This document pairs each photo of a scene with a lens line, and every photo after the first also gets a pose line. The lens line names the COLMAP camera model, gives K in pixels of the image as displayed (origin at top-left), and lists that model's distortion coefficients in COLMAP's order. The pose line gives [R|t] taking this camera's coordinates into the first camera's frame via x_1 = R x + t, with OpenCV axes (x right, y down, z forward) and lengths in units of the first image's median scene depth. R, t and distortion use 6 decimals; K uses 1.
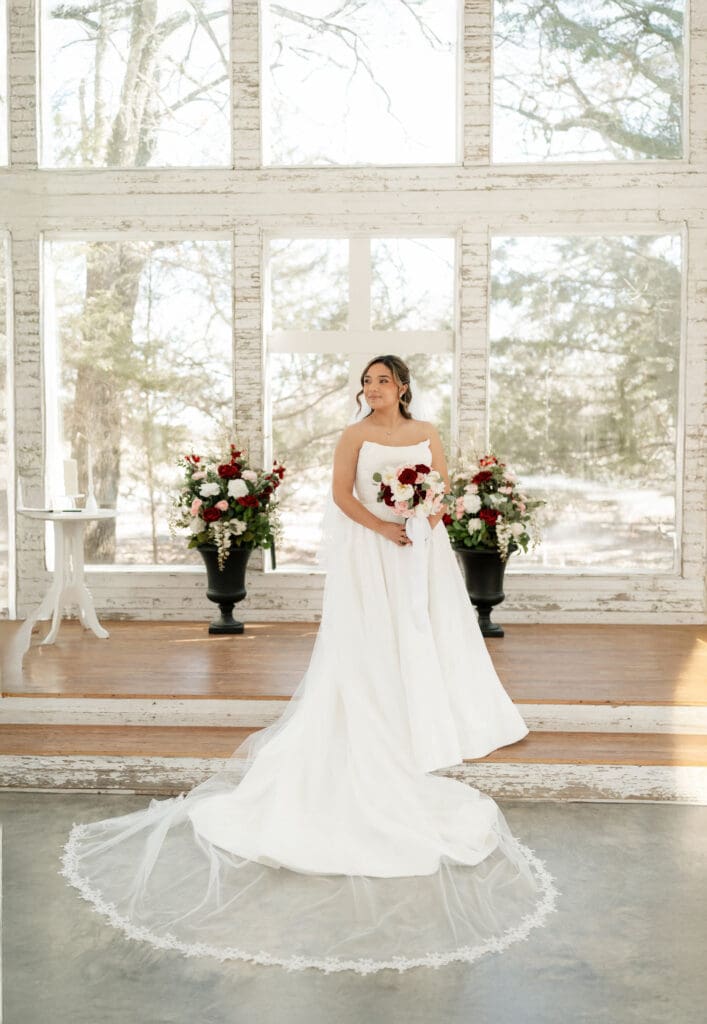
lens RADIAL K [[482.7, 0, 369.6], [0, 482.7, 468.4], [0, 0, 1]] dist [-0.001355, -0.000214]
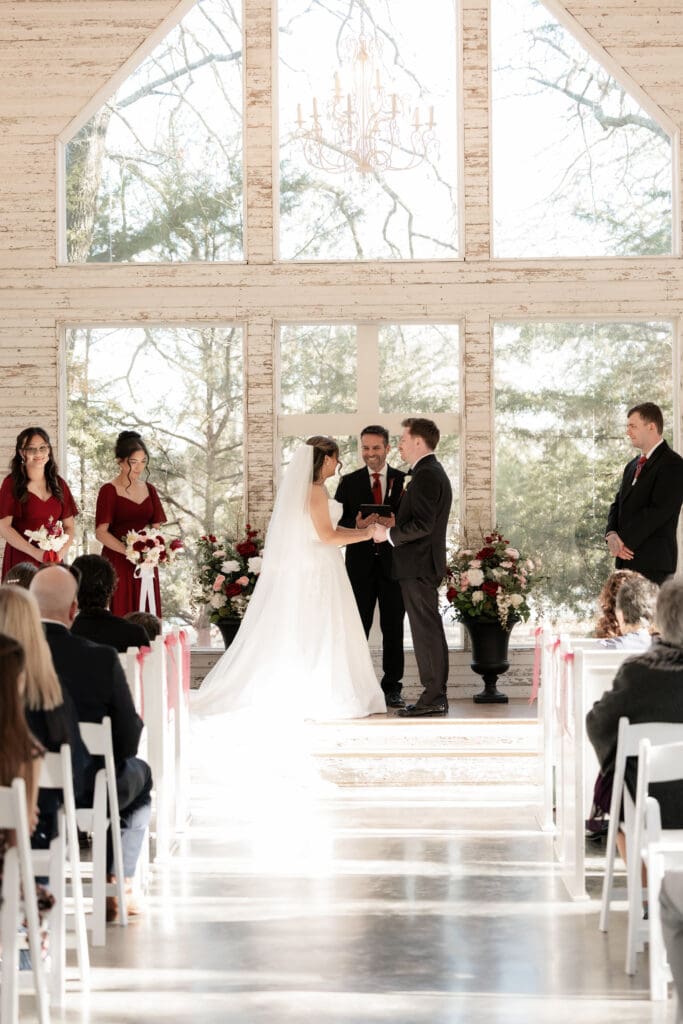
lens RADIAL K [[972.3, 0, 341.5], [0, 972.3, 512.0], [0, 0, 1]] dist [0.014338, -0.016633]
pose [[0.999650, -0.009008, -0.024874, -0.029764], [0.007194, 0.997374, -0.072060, 0.077390], [0.025458, 0.071856, 0.997090, -1.113388]]
